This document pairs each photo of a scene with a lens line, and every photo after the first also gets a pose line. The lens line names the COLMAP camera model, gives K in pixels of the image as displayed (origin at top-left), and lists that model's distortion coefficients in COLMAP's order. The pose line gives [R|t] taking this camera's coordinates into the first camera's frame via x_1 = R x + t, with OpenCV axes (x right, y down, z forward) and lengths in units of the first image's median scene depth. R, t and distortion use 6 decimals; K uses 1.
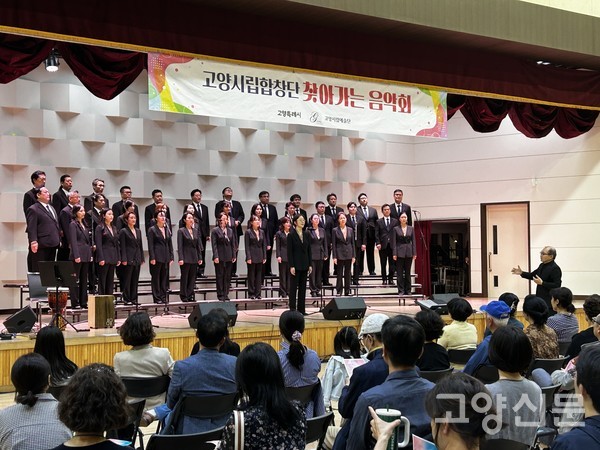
lens RADIAL K [[935.4, 0, 300.3], [0, 935.4, 219.2], [0, 0, 1]] dist [0.210664, 0.000000]
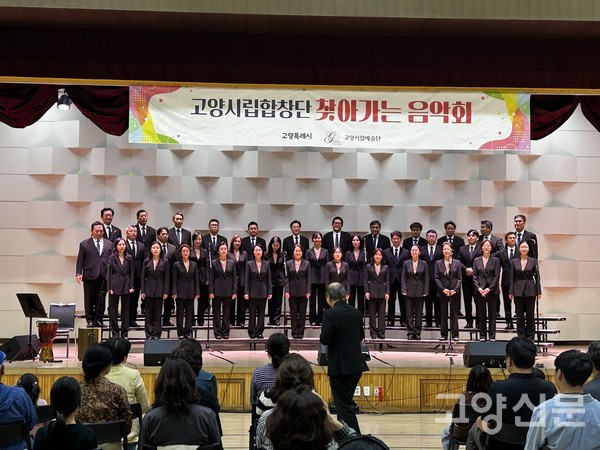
lens RADIAL K [[935.4, 0, 299.9], [0, 935.4, 226.7], [0, 0, 1]] dist [0.210664, 0.000000]
pose [[0.848725, -0.022321, -0.528364, 0.440927], [0.008016, 0.999537, -0.029348, 0.002804], [0.528774, 0.020673, 0.848511, 0.214698]]
